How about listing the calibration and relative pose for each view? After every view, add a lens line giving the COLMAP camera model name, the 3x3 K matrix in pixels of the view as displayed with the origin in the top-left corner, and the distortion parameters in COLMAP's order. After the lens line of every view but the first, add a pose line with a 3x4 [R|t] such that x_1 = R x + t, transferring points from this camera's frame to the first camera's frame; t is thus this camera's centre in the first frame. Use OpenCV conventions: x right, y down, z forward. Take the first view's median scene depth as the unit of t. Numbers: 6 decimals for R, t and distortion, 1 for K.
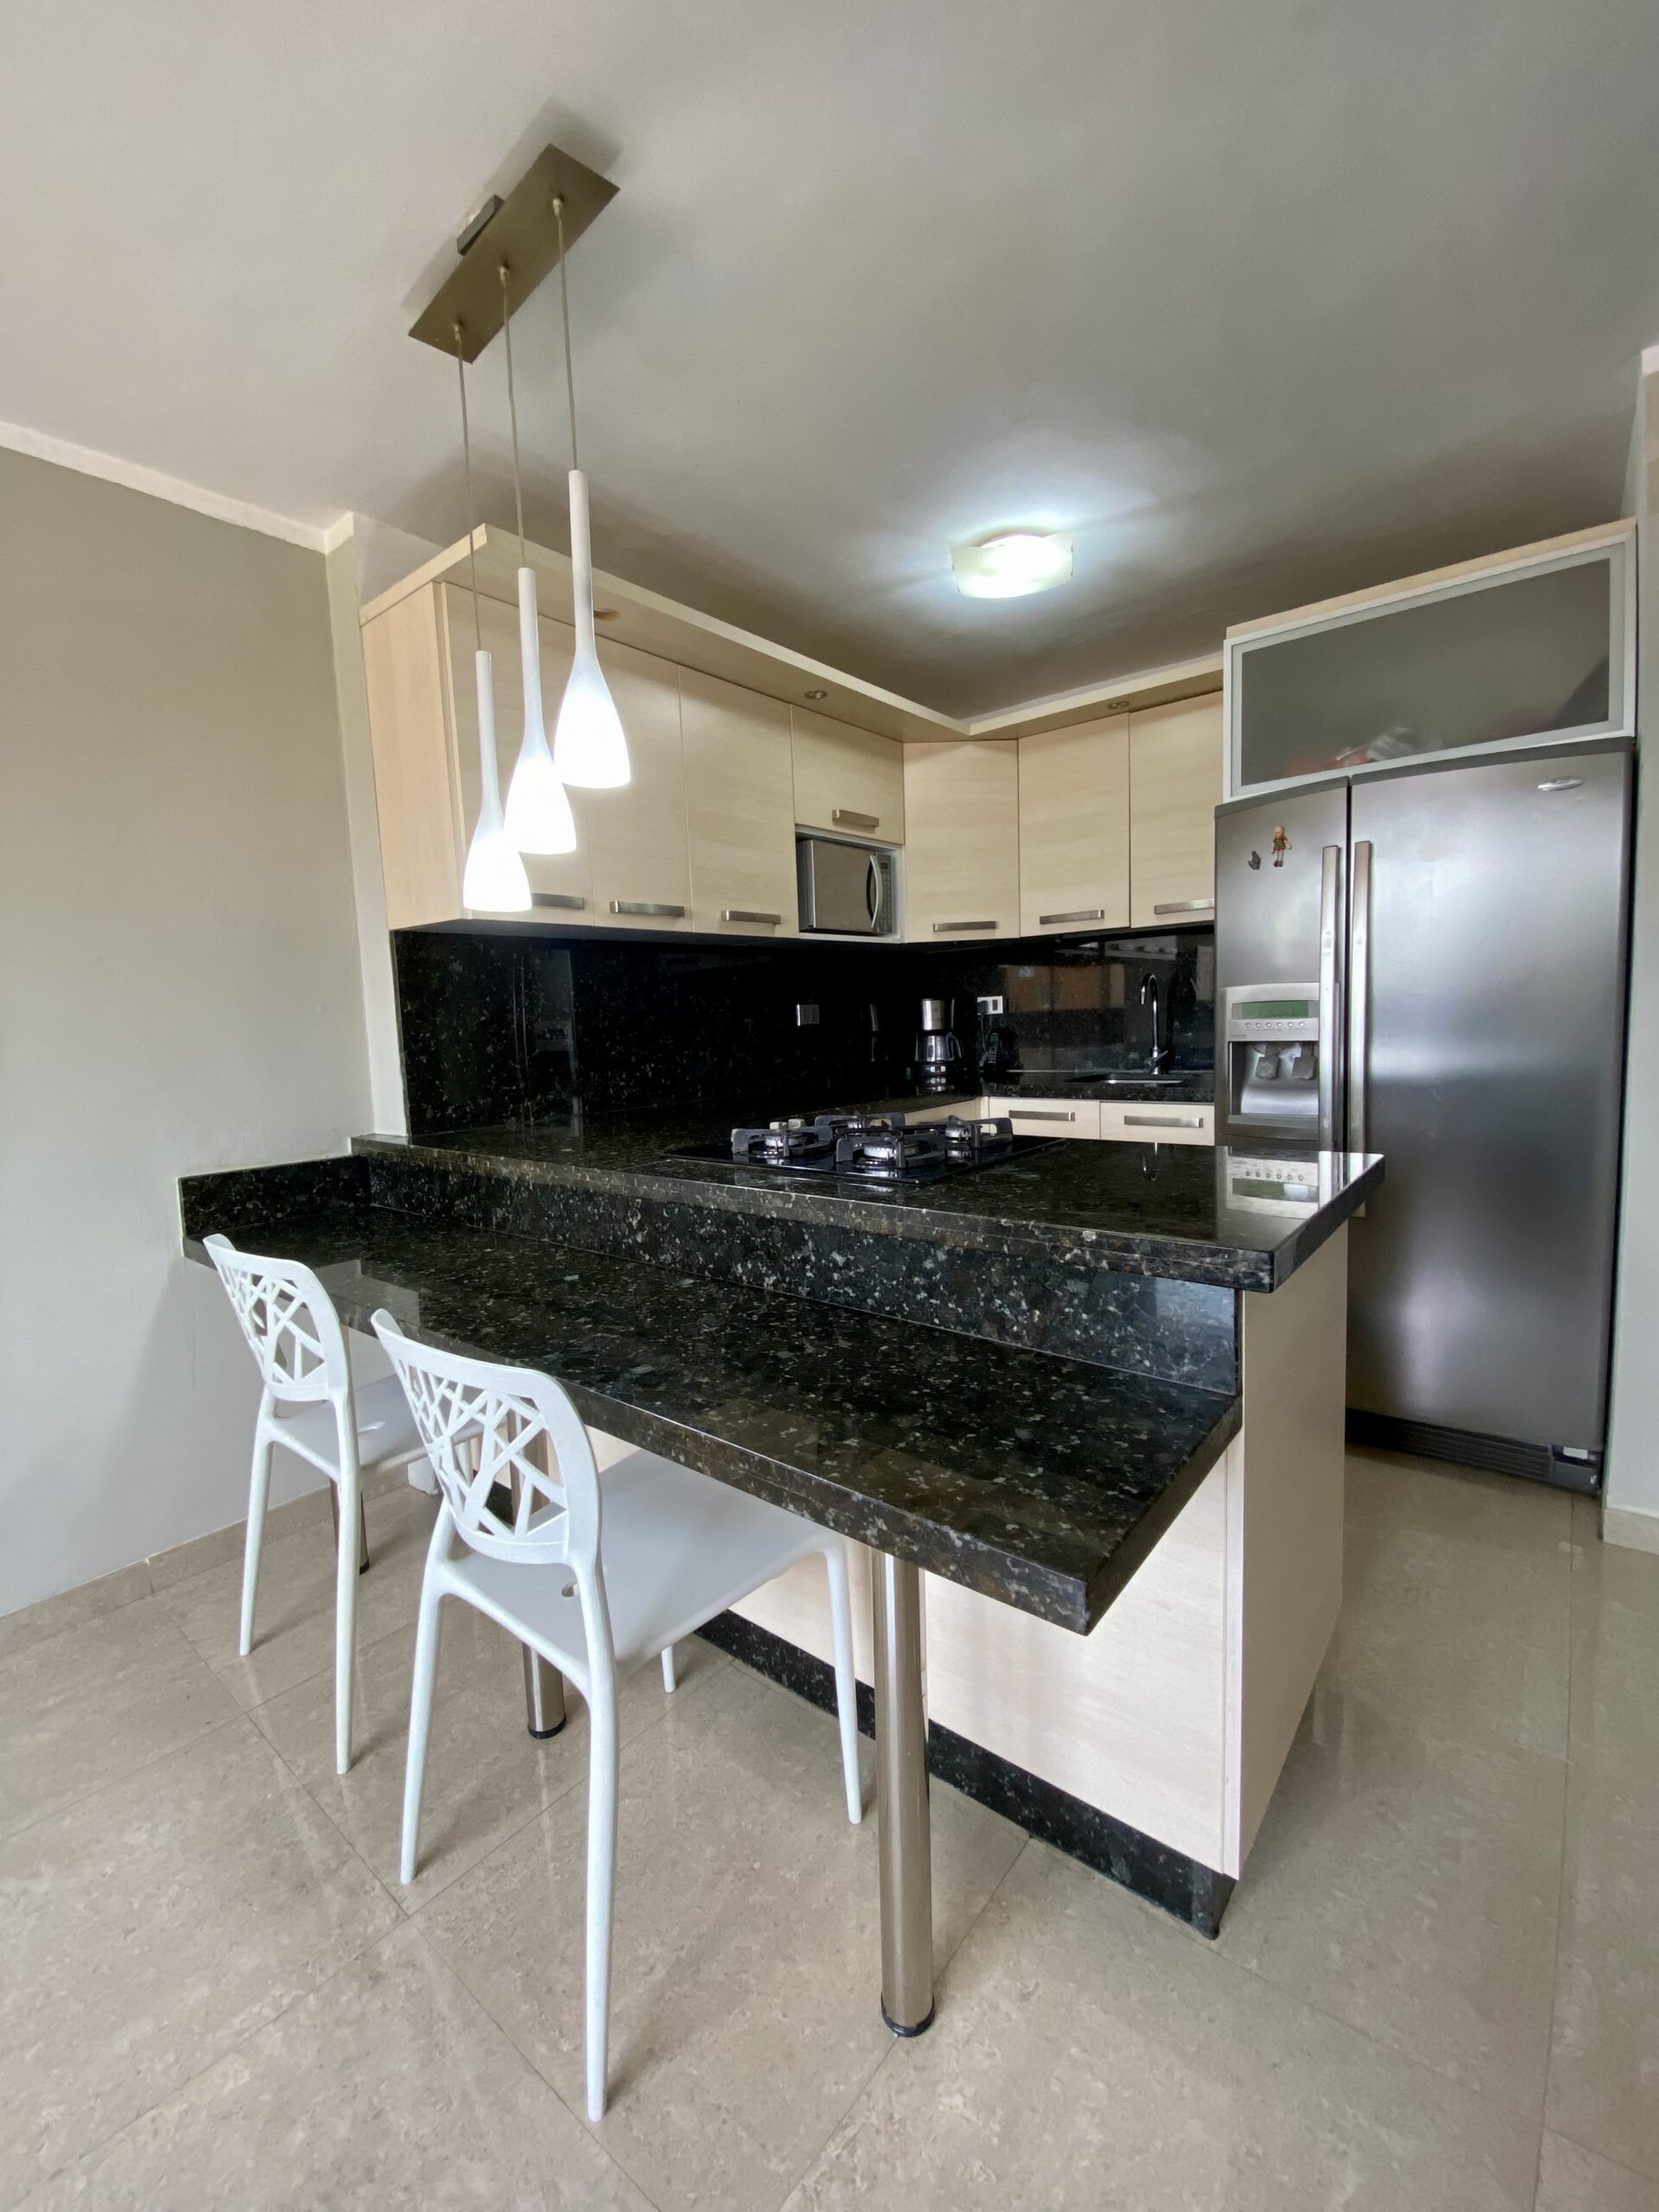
lens RADIAL K [[904.1, 0, 854.1], [0, 904.1, 1103.9], [0, 0, 1]] dist [0.002231, -0.000987]
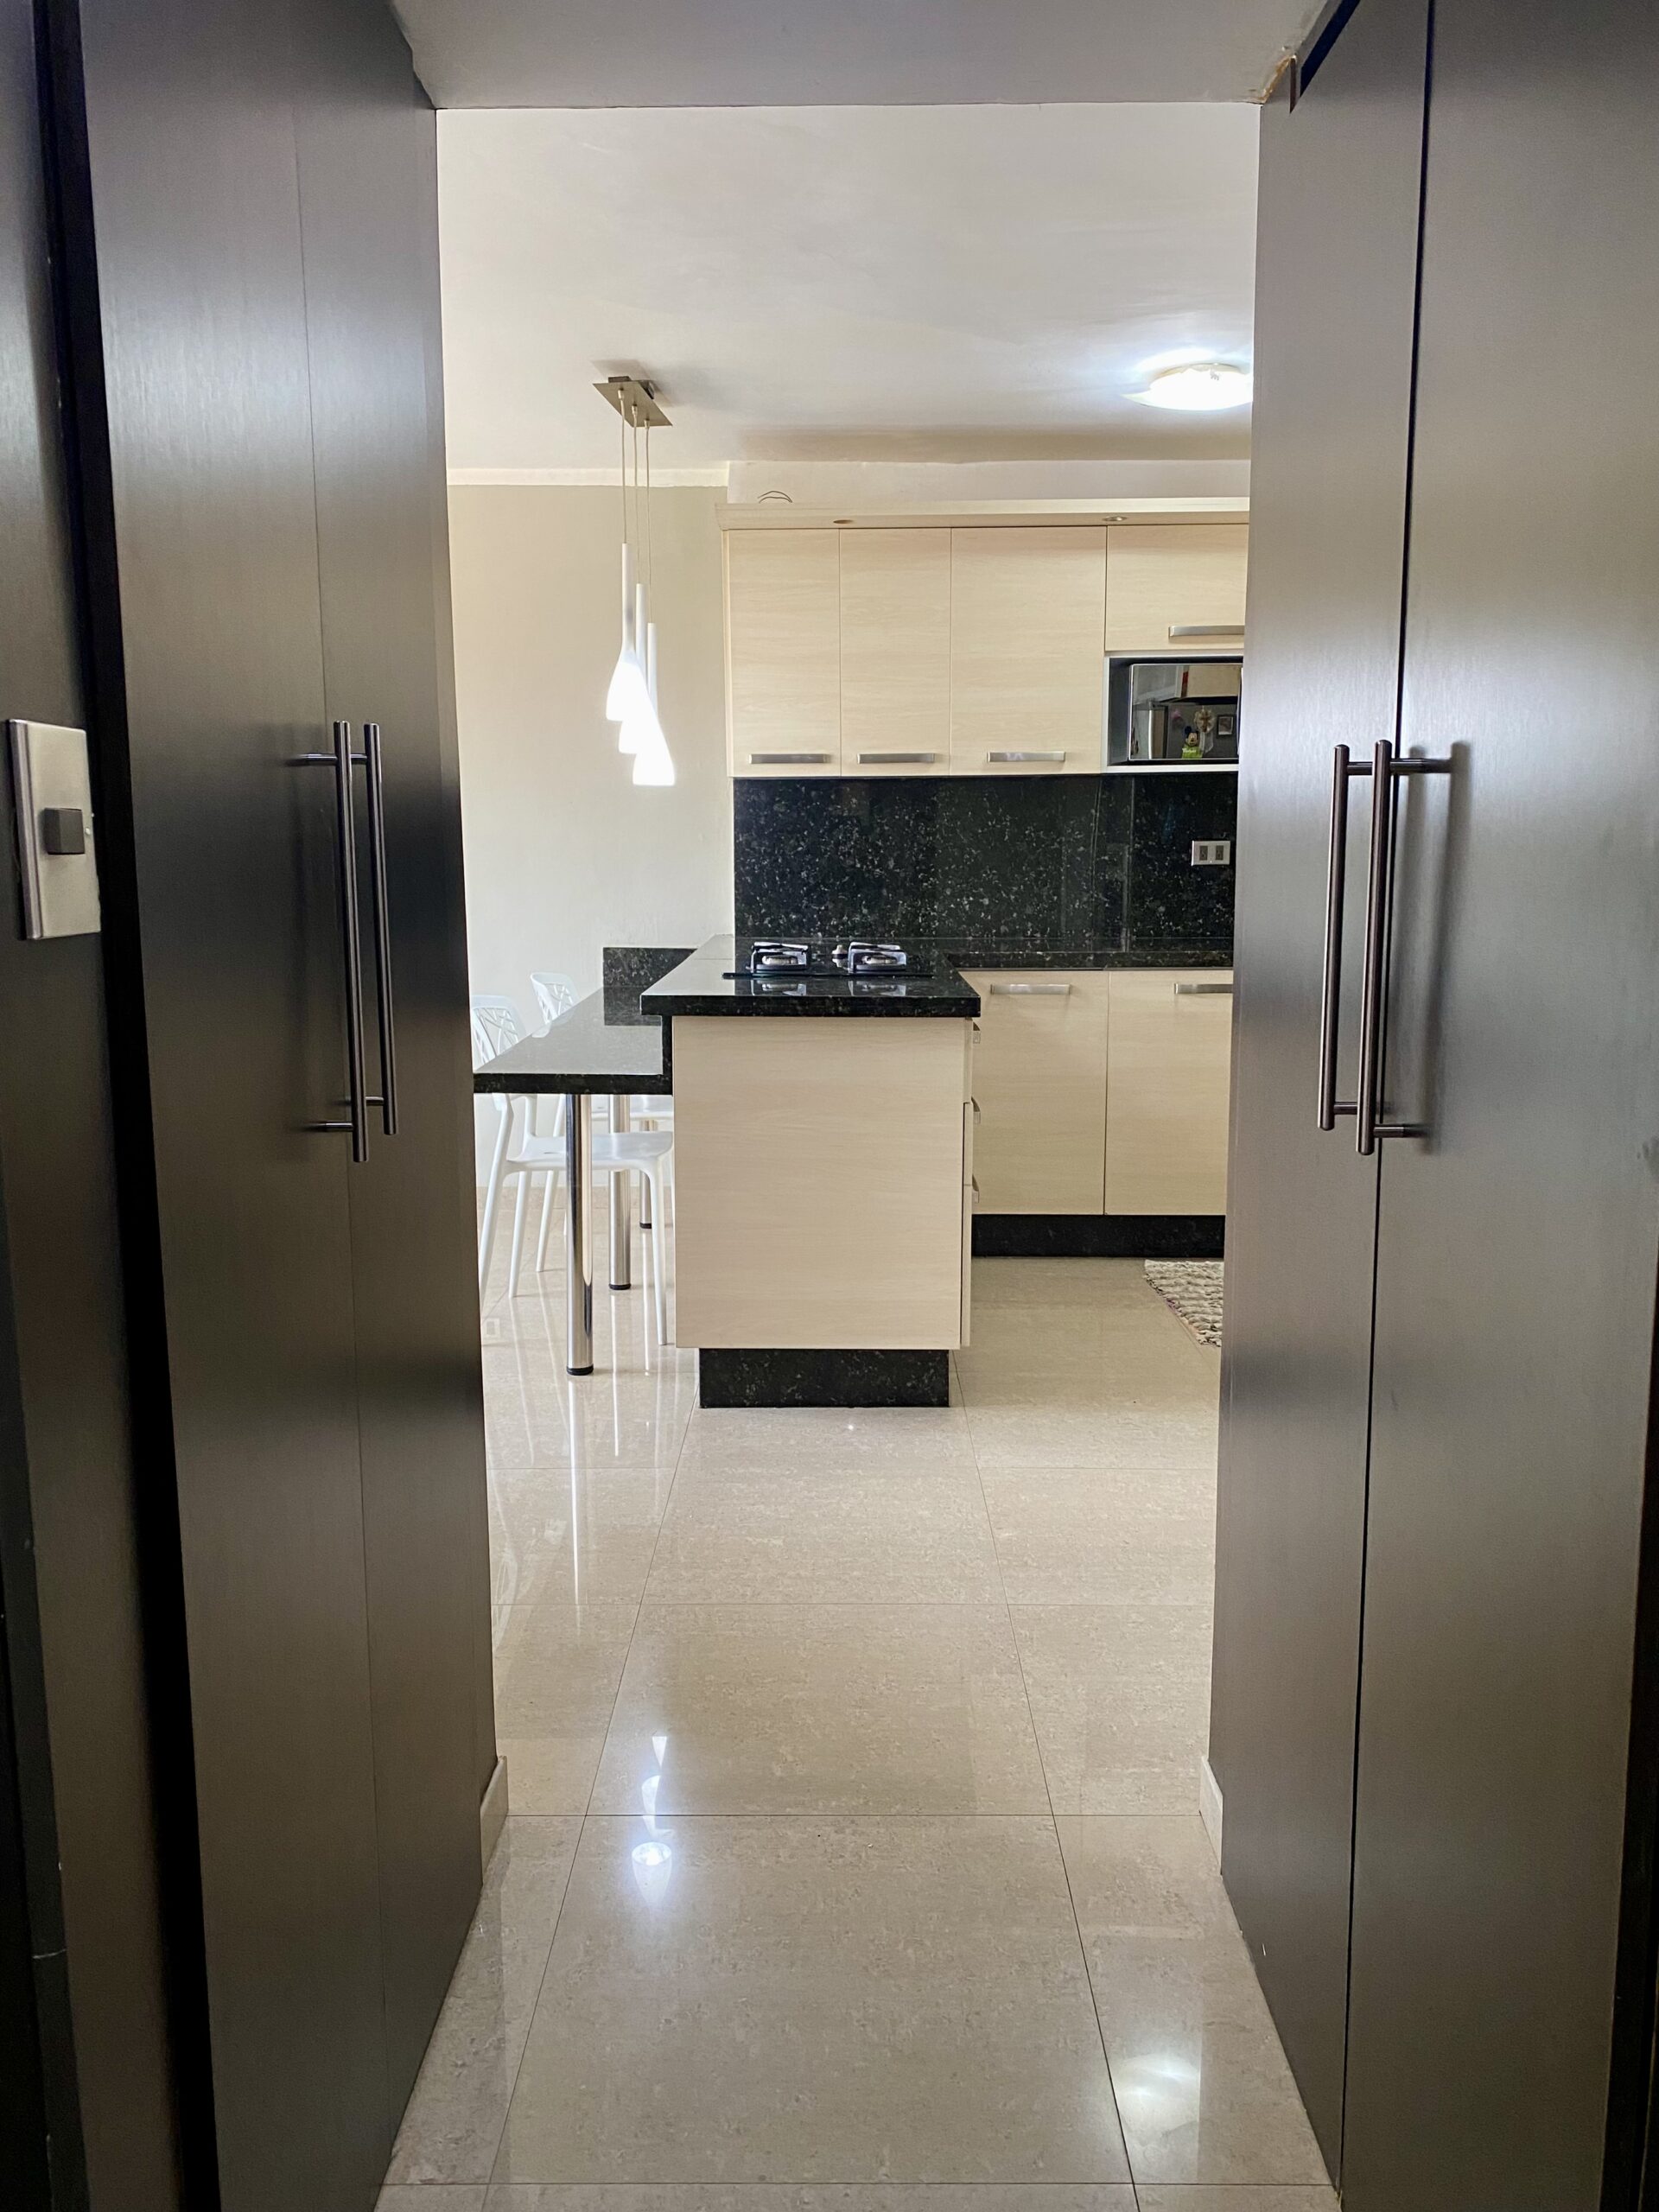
lens RADIAL K [[1667.6, 0, 811.3], [0, 1667.6, 1106.6], [0, 0, 1]] dist [0.035065, -0.051914]
pose [[0.612355, 0.160019, -0.774219, 1.412408], [-0.096395, 0.987107, 0.127778, -0.040379], [0.784684, -0.003614, 0.619885, -0.394402]]
